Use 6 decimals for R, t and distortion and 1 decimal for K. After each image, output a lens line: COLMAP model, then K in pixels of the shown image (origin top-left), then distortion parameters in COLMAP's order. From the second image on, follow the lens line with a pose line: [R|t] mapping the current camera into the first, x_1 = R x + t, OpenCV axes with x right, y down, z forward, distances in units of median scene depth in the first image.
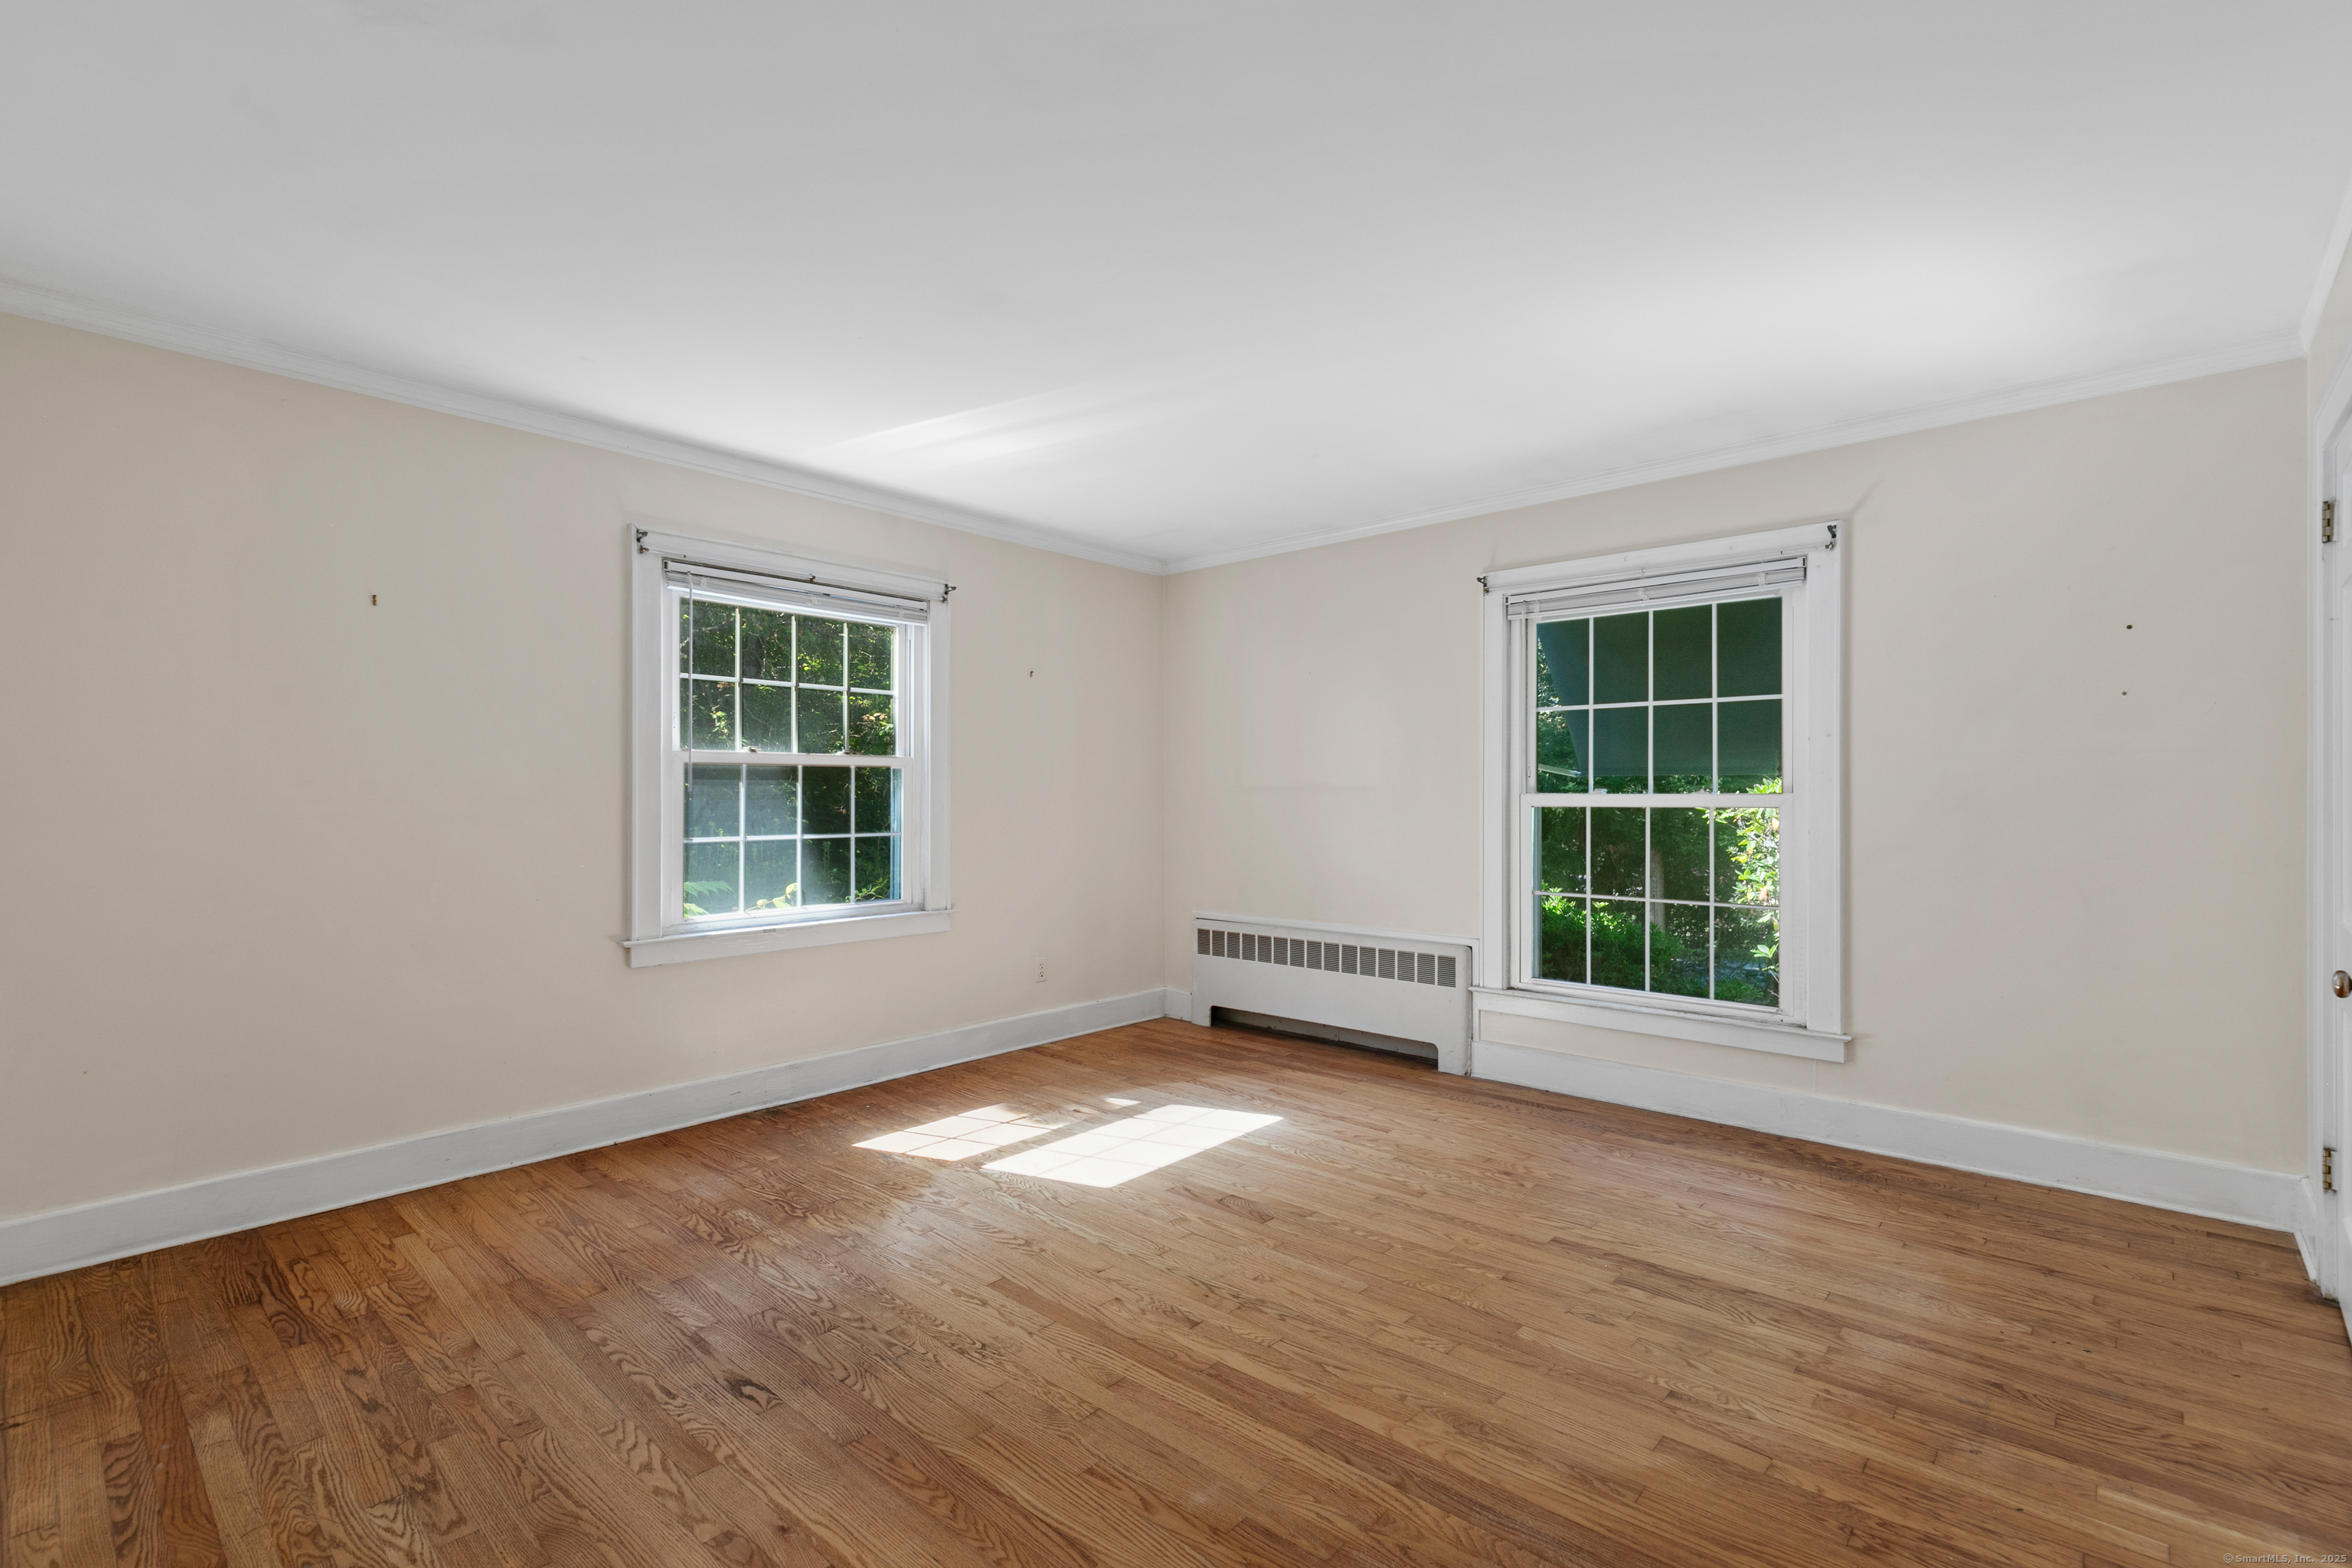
lens RADIAL K [[1067.3, 0, 1182.5], [0, 1067.3, 793.4], [0, 0, 1]] dist [0.014050, -0.000789]
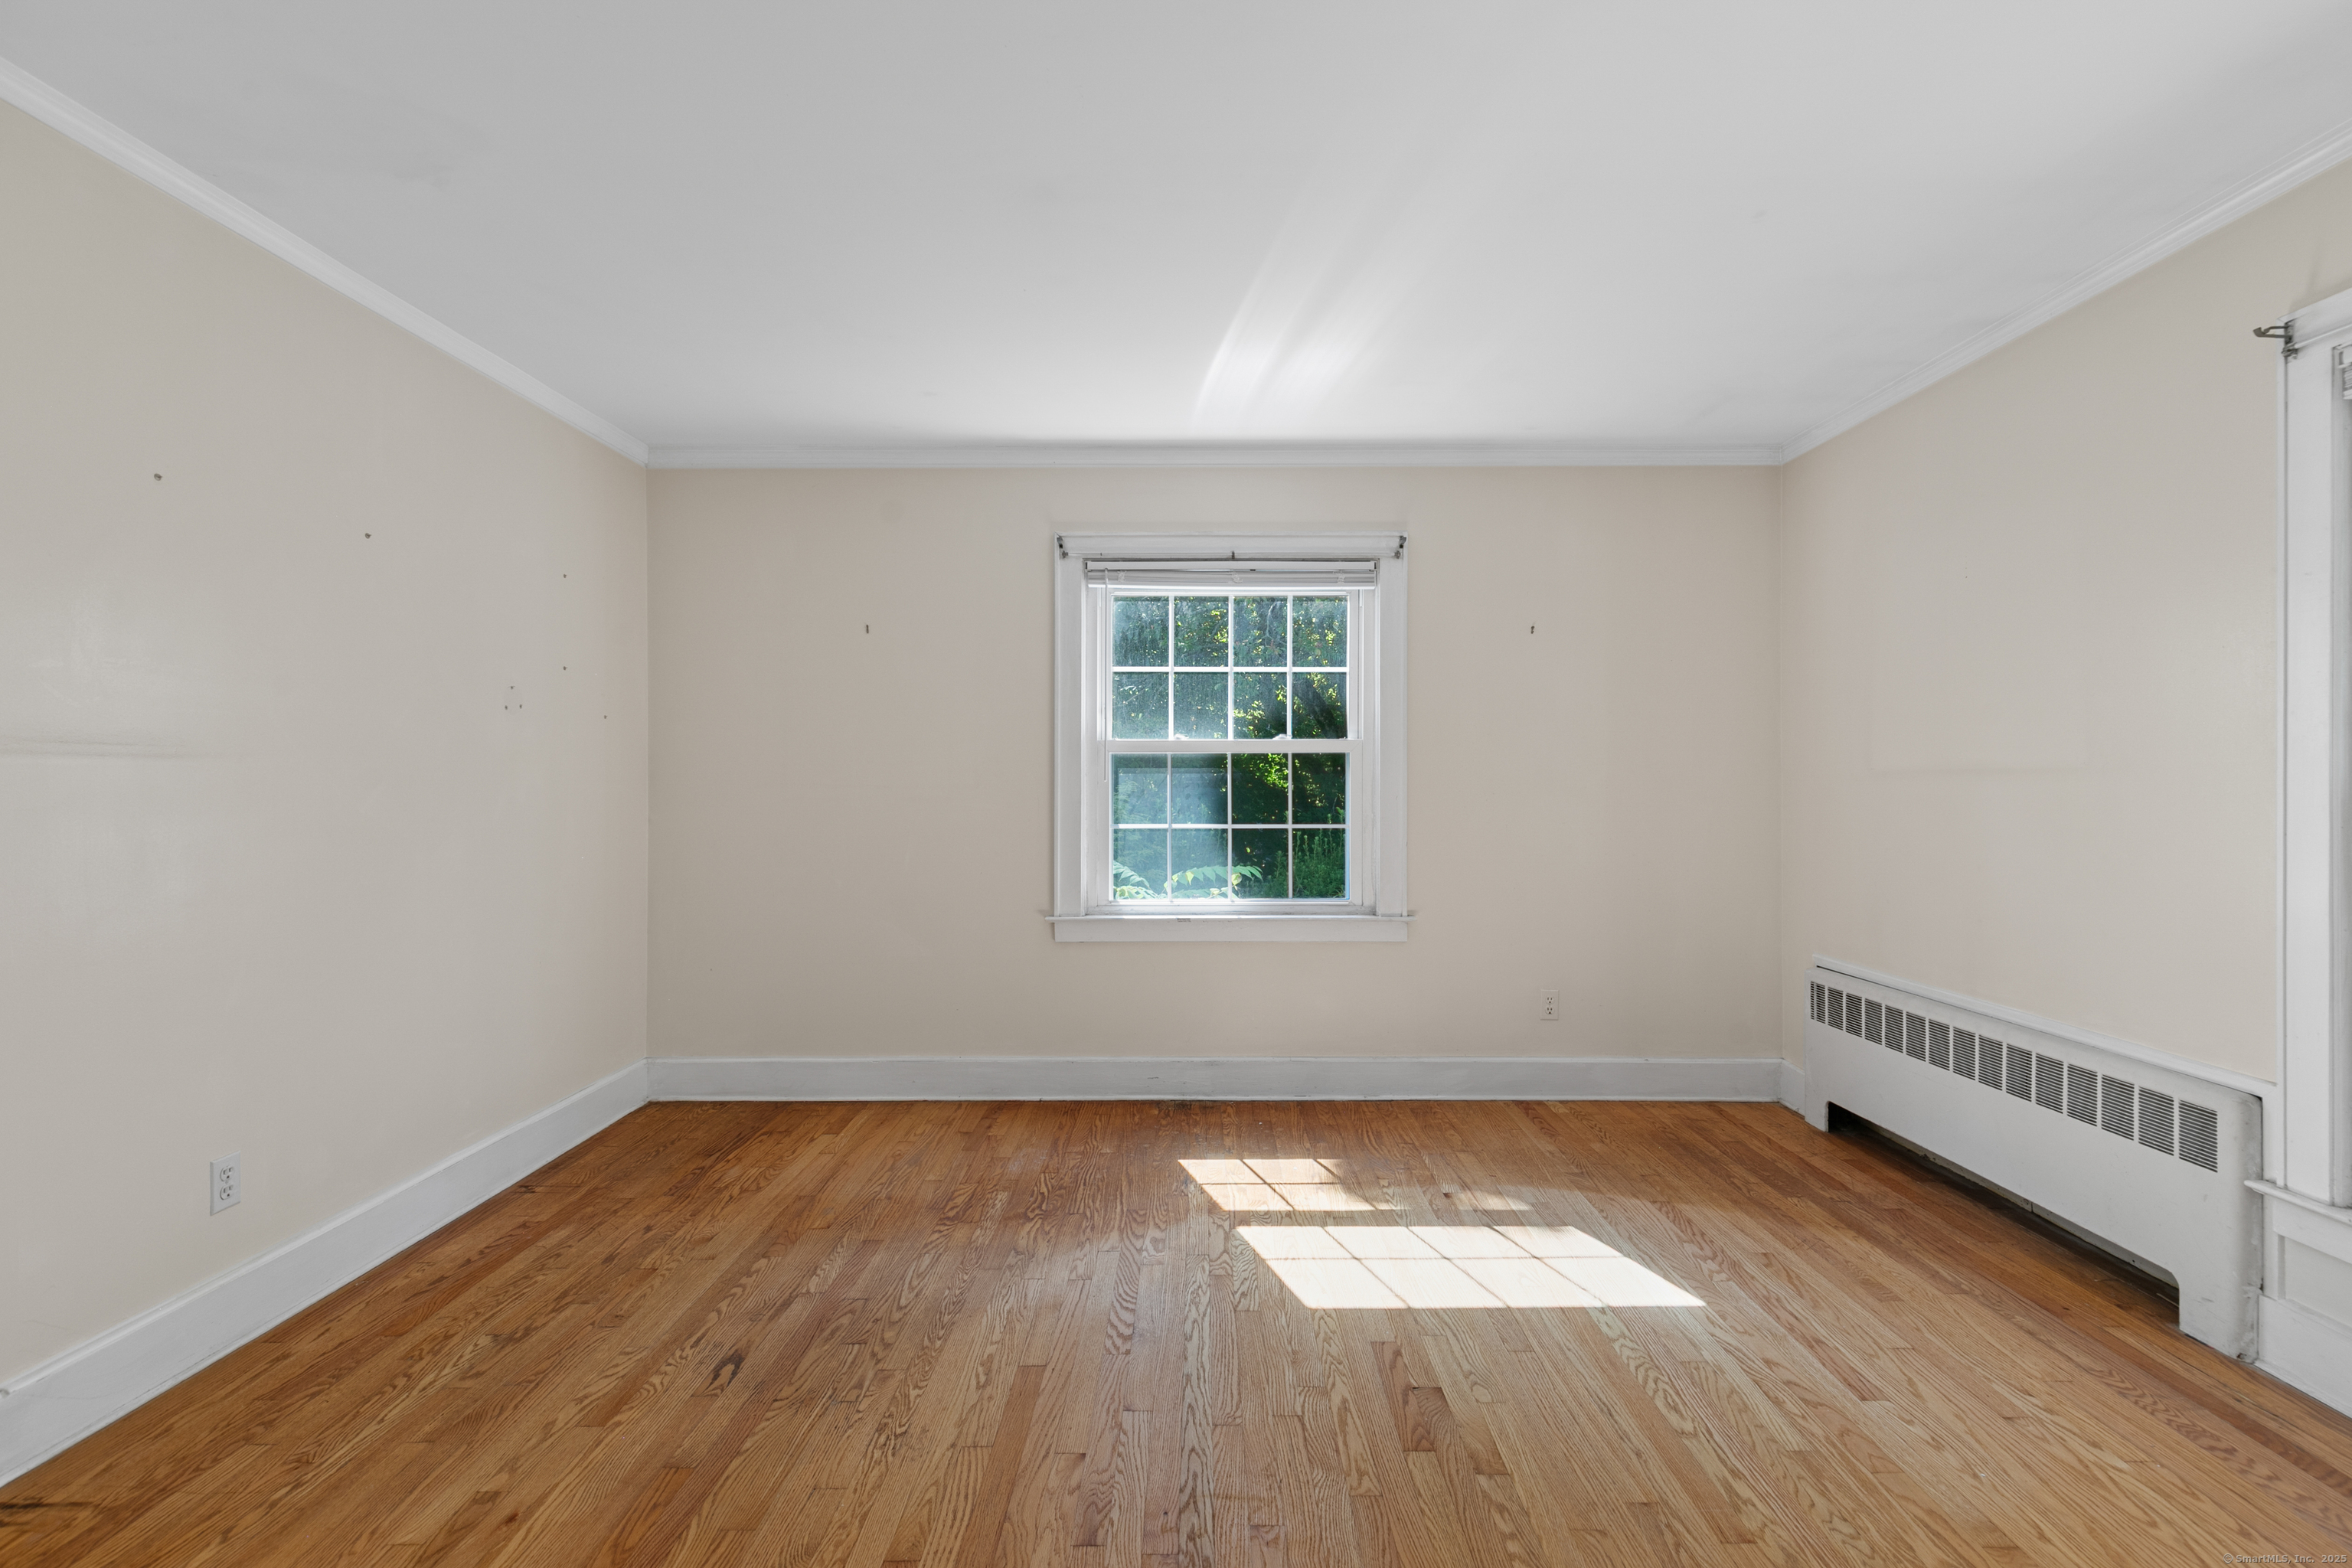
lens RADIAL K [[1061.5, 0, 1193.2], [0, 1061.5, 780.7], [0, 0, 1]] dist [0.010480, -0.000846]
pose [[0.665653, -0.000013, -0.746261, 0.382765], [0.000751, 1.000000, 0.000652, -0.000967], [0.746261, -0.000994, 0.665653, 0.391245]]
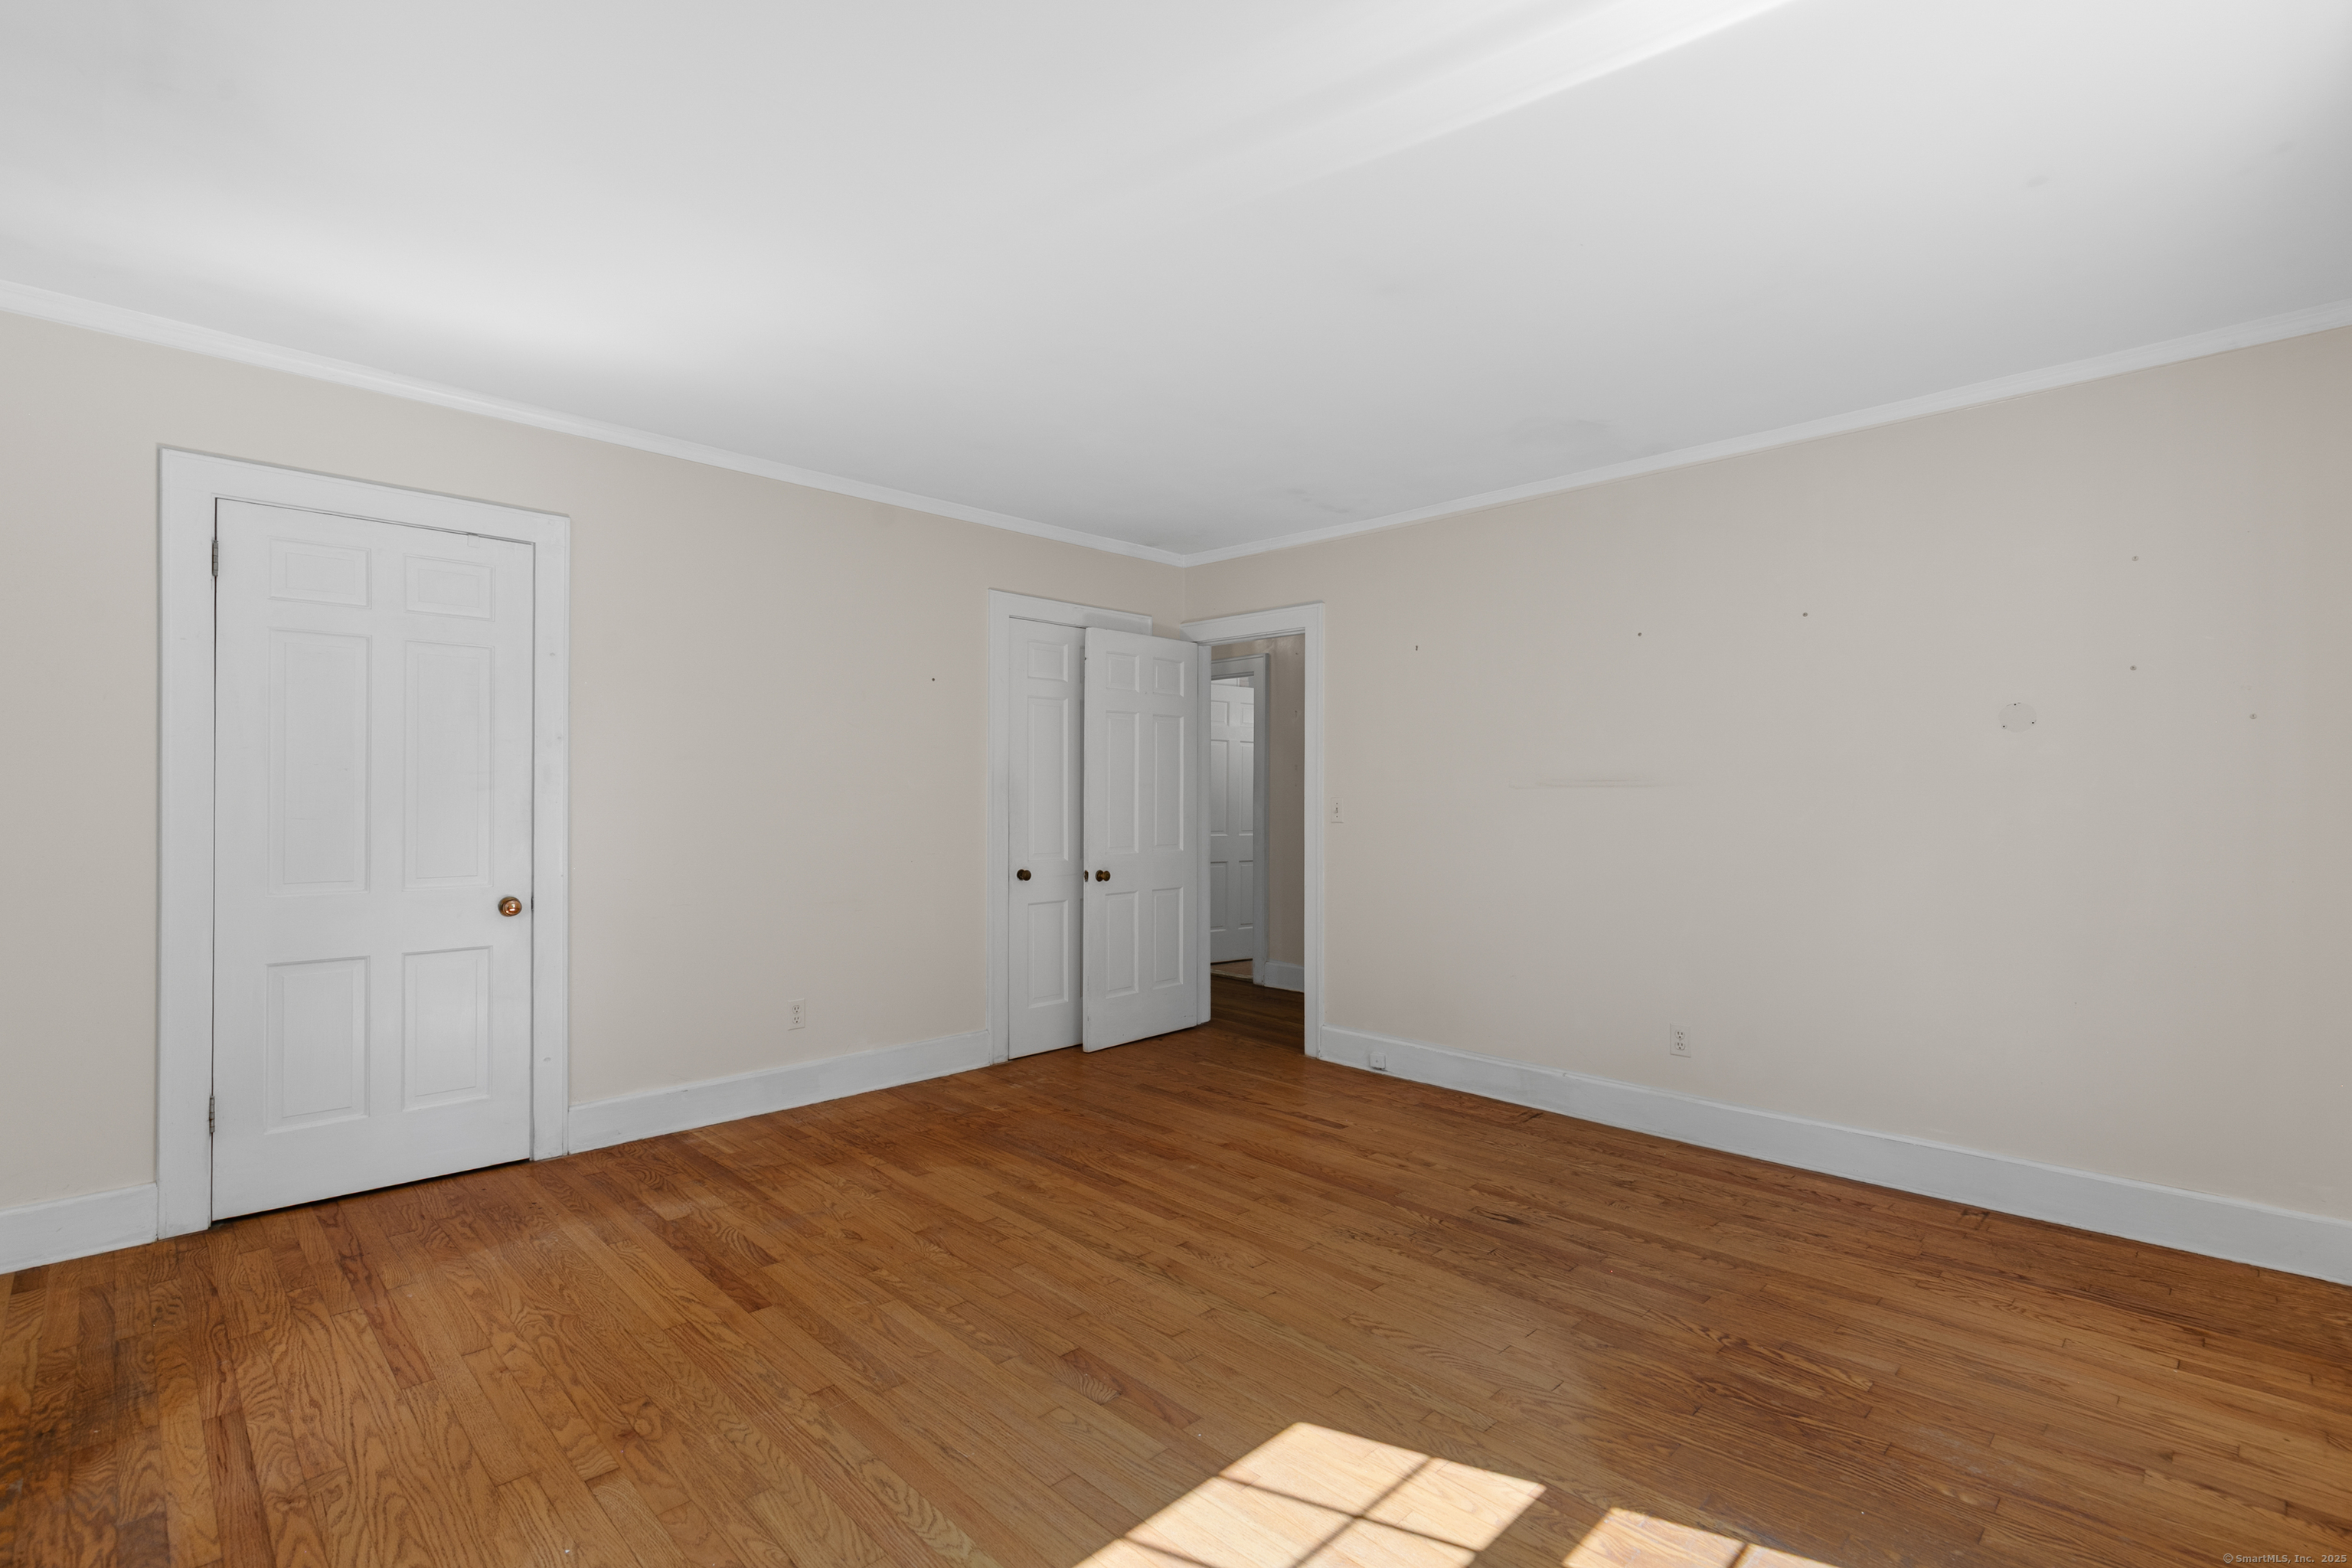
lens RADIAL K [[1067.3, 0, 1182.5], [0, 1067.3, 793.4], [0, 0, 1]] dist [0.014050, -0.000789]
pose [[-0.998431, -0.002725, 0.055925, -0.034981], [-0.003088, 0.999975, -0.006399, 0.002454], [-0.055906, -0.006562, -0.998414, 1.453190]]
